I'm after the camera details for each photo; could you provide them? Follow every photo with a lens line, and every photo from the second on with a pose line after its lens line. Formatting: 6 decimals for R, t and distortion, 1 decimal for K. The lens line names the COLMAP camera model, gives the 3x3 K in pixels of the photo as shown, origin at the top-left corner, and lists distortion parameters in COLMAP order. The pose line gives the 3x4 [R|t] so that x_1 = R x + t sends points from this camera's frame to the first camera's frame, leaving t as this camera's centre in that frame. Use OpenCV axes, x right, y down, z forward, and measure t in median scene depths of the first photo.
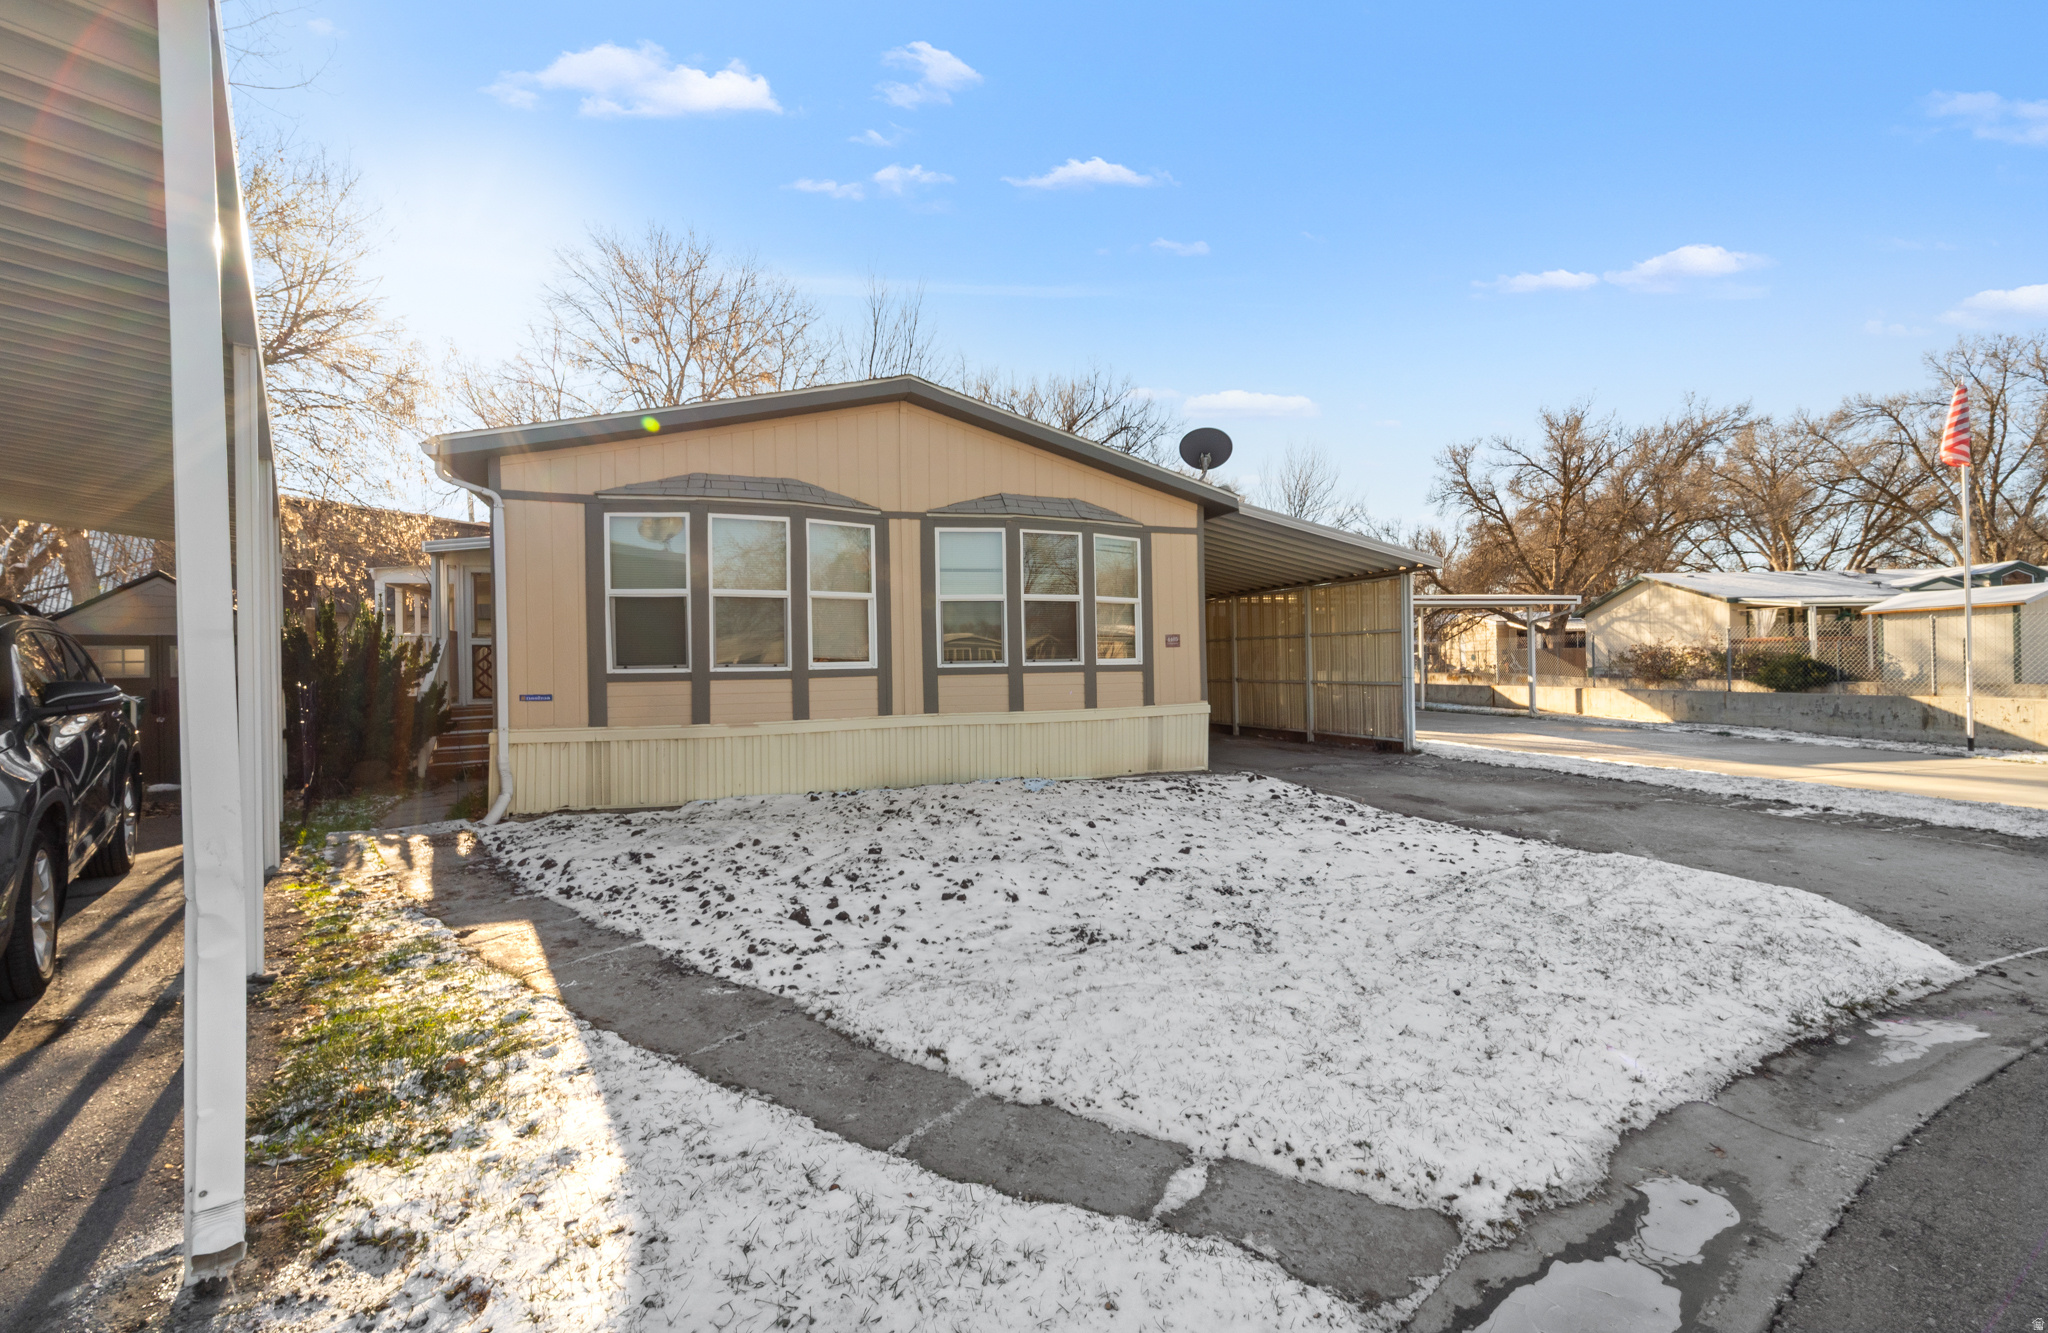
lens RADIAL K [[906.9, 0, 1029.3], [0, 906.9, 664.4], [0, 0, 1]] dist [0.003188, 0.000649]
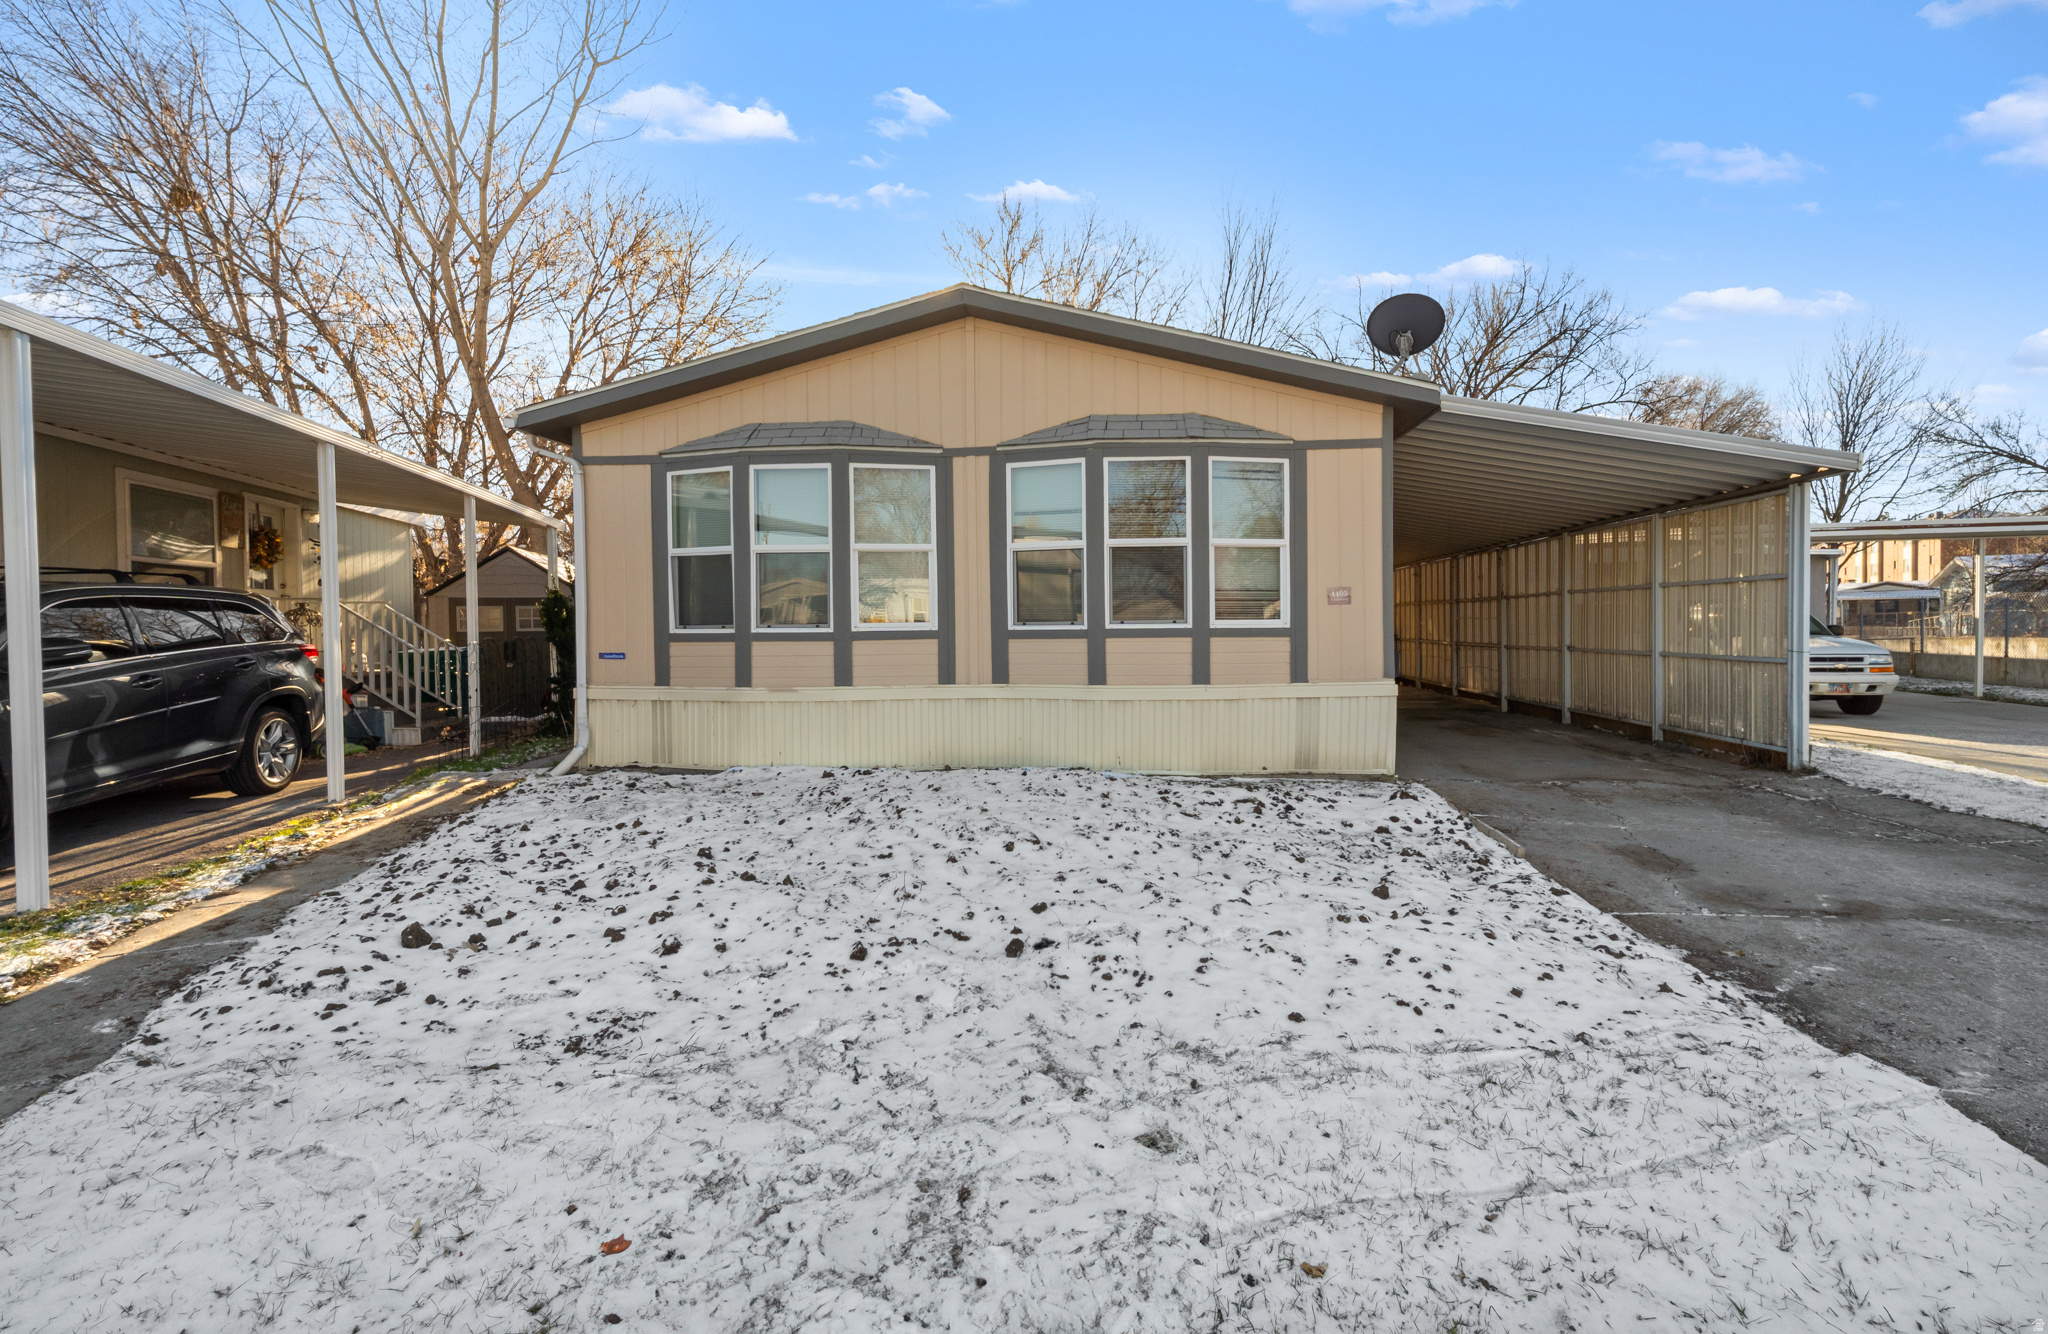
lens RADIAL K [[906.9, 0, 1054.9], [0, 906.9, 642.9], [0, 0, 1]] dist [0.003188, 0.000649]
pose [[0.888004, 0.016202, -0.459550, 0.322586], [-0.005074, 0.999664, 0.025439, -0.006113], [0.459808, -0.020258, 0.887788, 0.267091]]
